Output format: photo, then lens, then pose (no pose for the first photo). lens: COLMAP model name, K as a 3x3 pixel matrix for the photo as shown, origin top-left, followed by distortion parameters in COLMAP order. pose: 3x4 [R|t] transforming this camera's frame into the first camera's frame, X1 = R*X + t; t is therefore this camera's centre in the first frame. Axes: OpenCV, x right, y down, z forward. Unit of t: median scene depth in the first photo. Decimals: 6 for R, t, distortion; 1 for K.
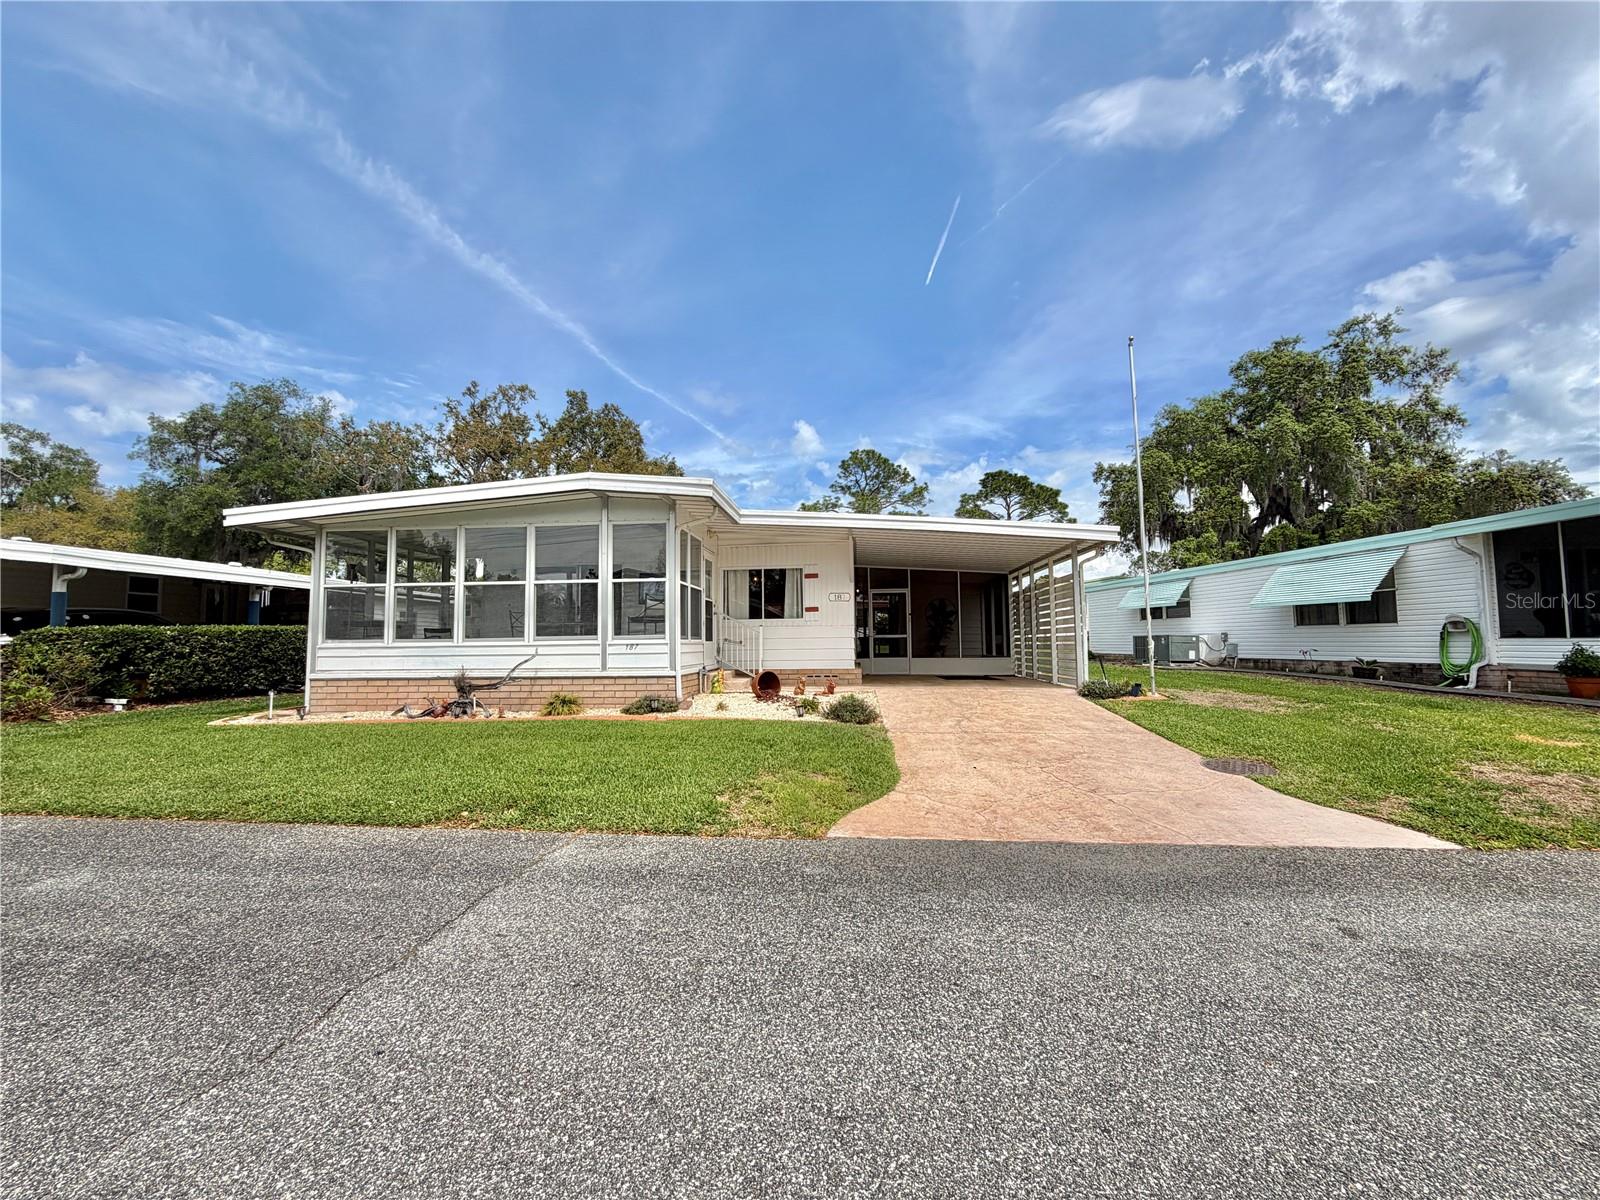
lens RADIAL K [[662.5, 0, 800.0], [0, 662.5, 600.0], [0, 0, 1]] dist [-0.003620, -0.000169]
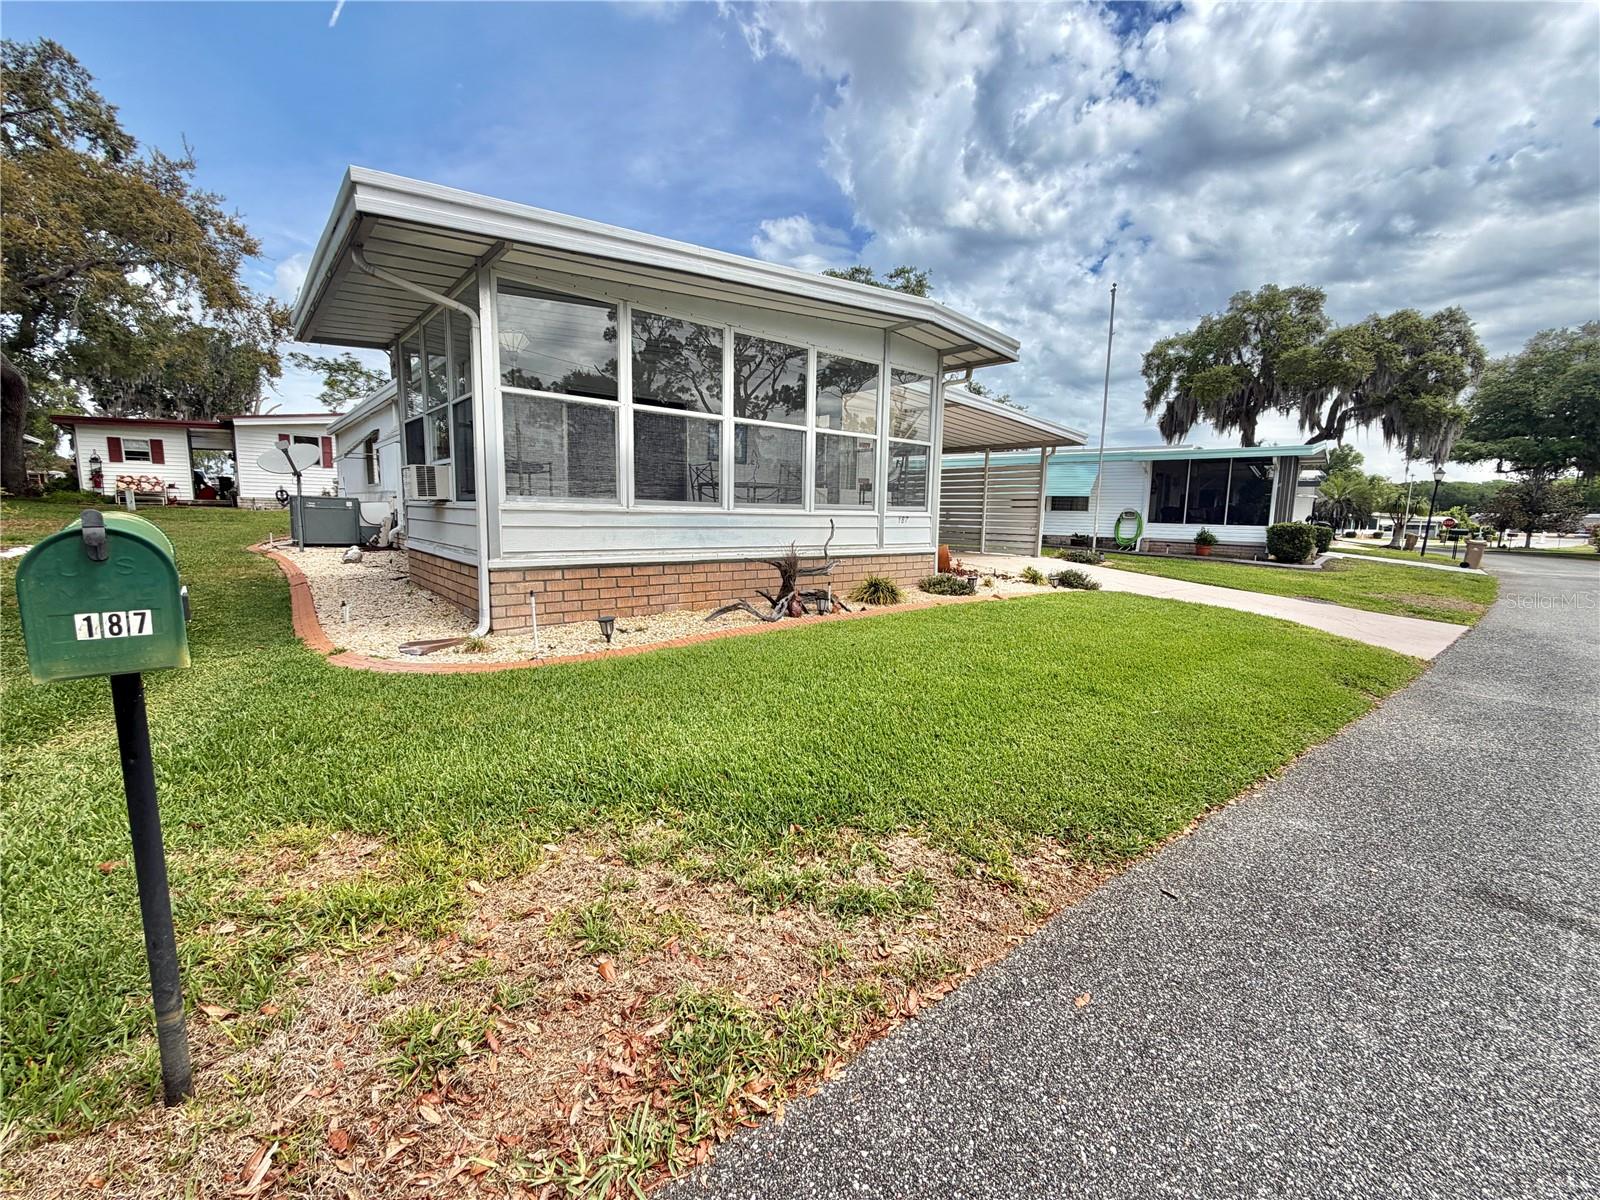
lens RADIAL K [[671.3, 0, 803.5], [0, 671.3, 601.0], [0, 0, 1]] dist [0.000091, -0.000091]
pose [[0.706140, -0.067055, 0.704890, -0.838977], [-0.072940, 0.983321, 0.166610, 0.032941], [-0.704305, -0.169065, 0.689471, 0.401089]]
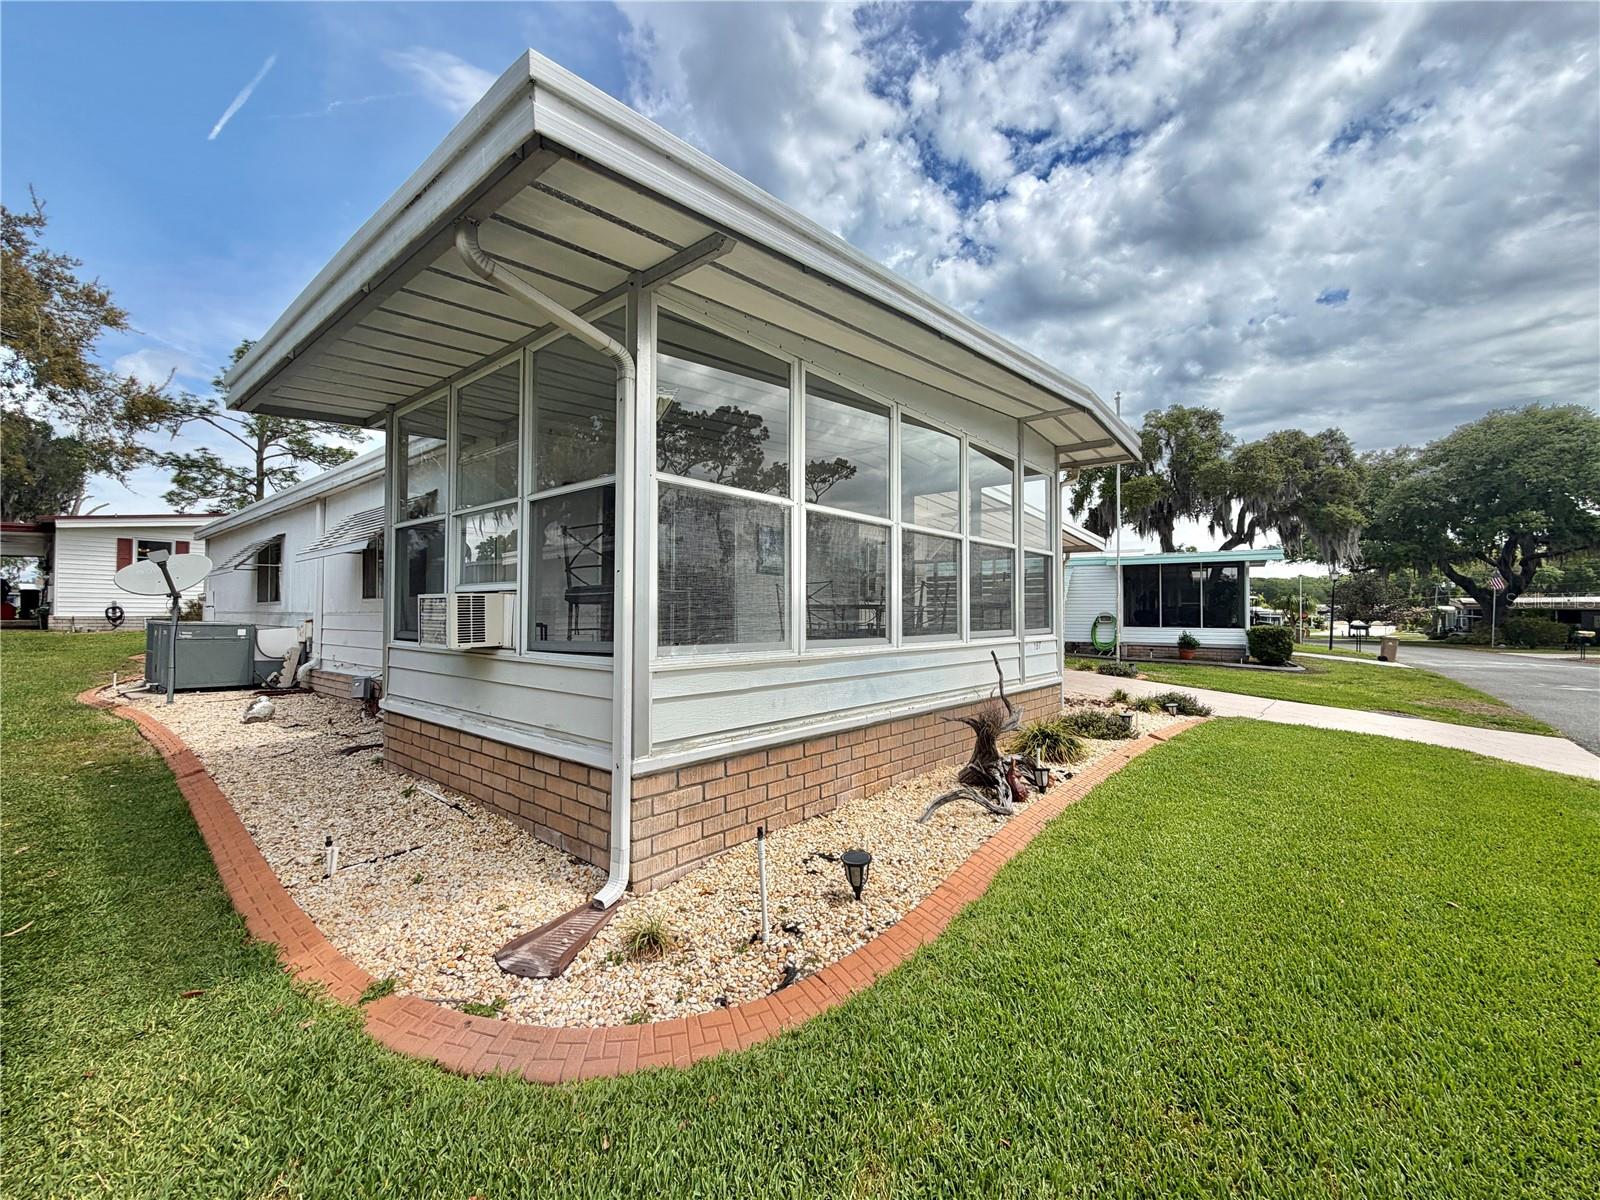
lens RADIAL K [[671.3, 0, 803.5], [0, 671.3, 601.0], [0, 0, 1]] dist [0.000091, -0.000091]
pose [[0.584288, 0.028718, 0.811038, -0.843622], [-0.060604, 0.998127, 0.008318, 0.027979], [-0.809280, -0.054012, 0.584935, 0.676029]]
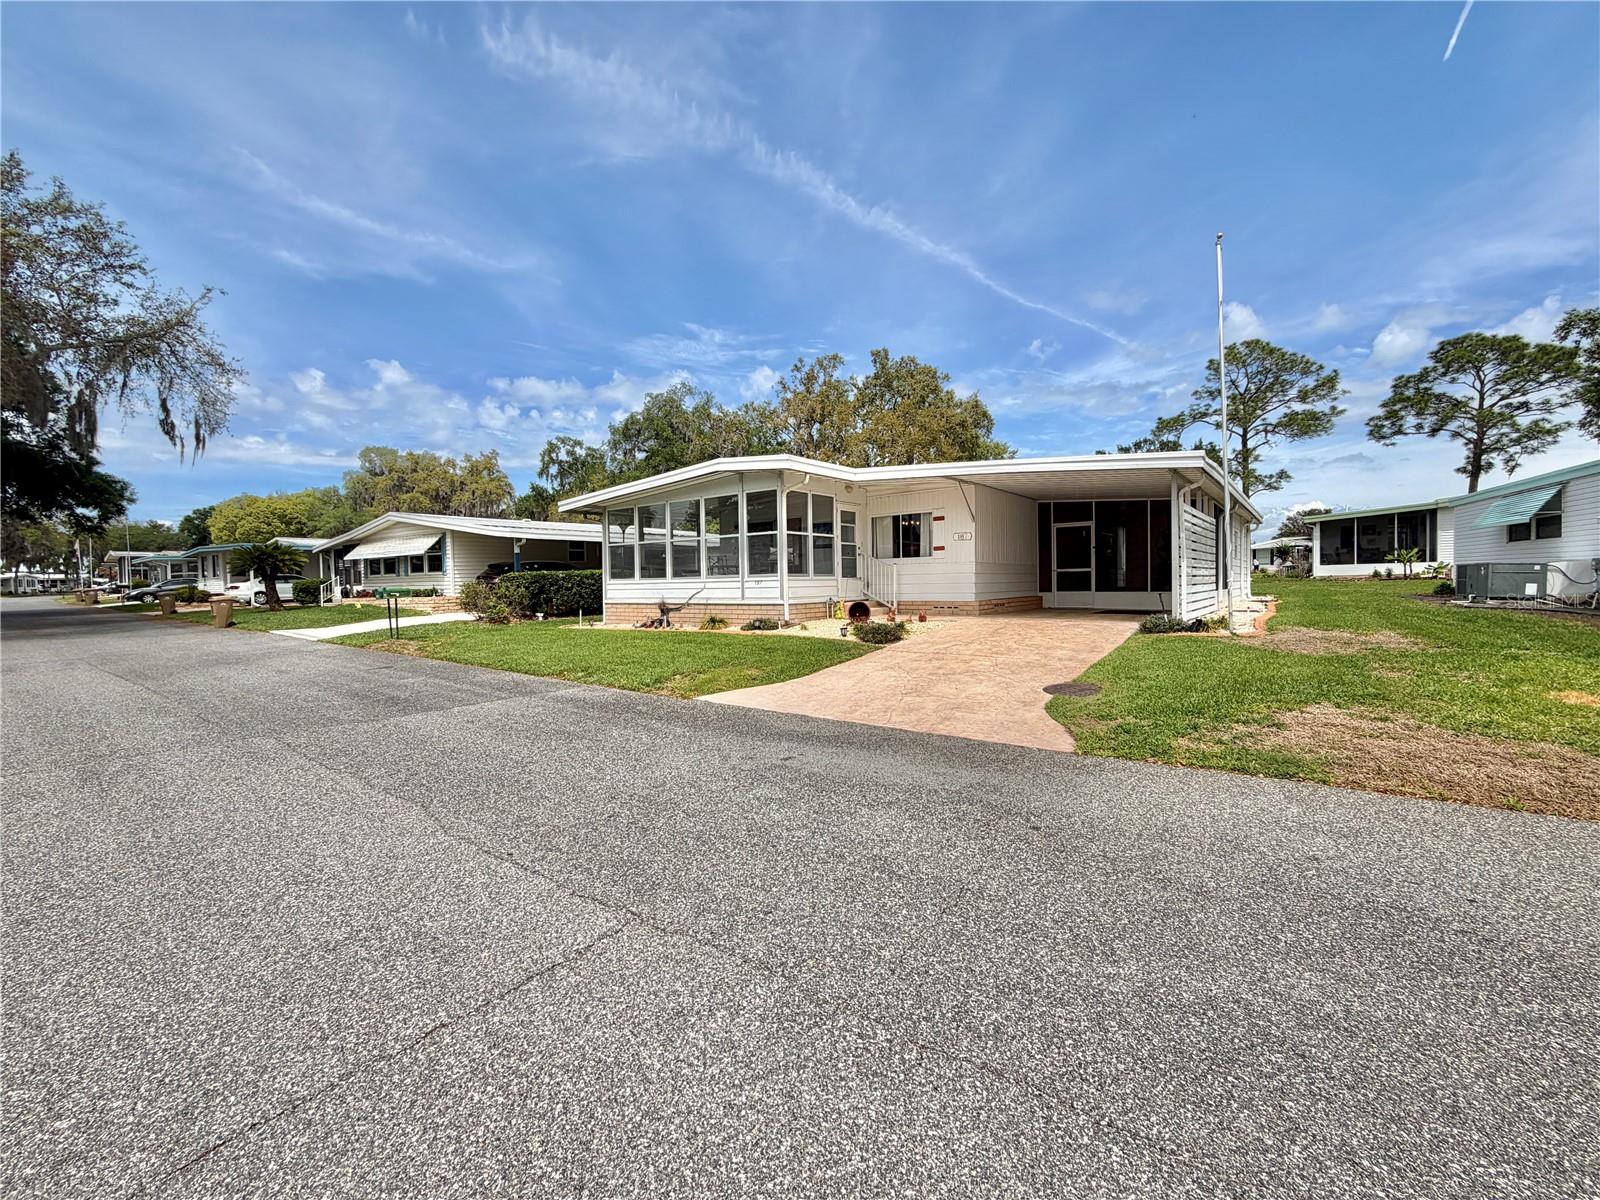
lens RADIAL K [[662.5, 0, 800.0], [0, 662.5, 600.0], [0, 0, 1]] dist [-0.003620, -0.000169]
pose [[0.839543, 0.010583, -0.543190, 0.484988], [0.043369, 0.995314, 0.086421, -0.007060], [0.541560, -0.096112, 0.835150, -0.087593]]
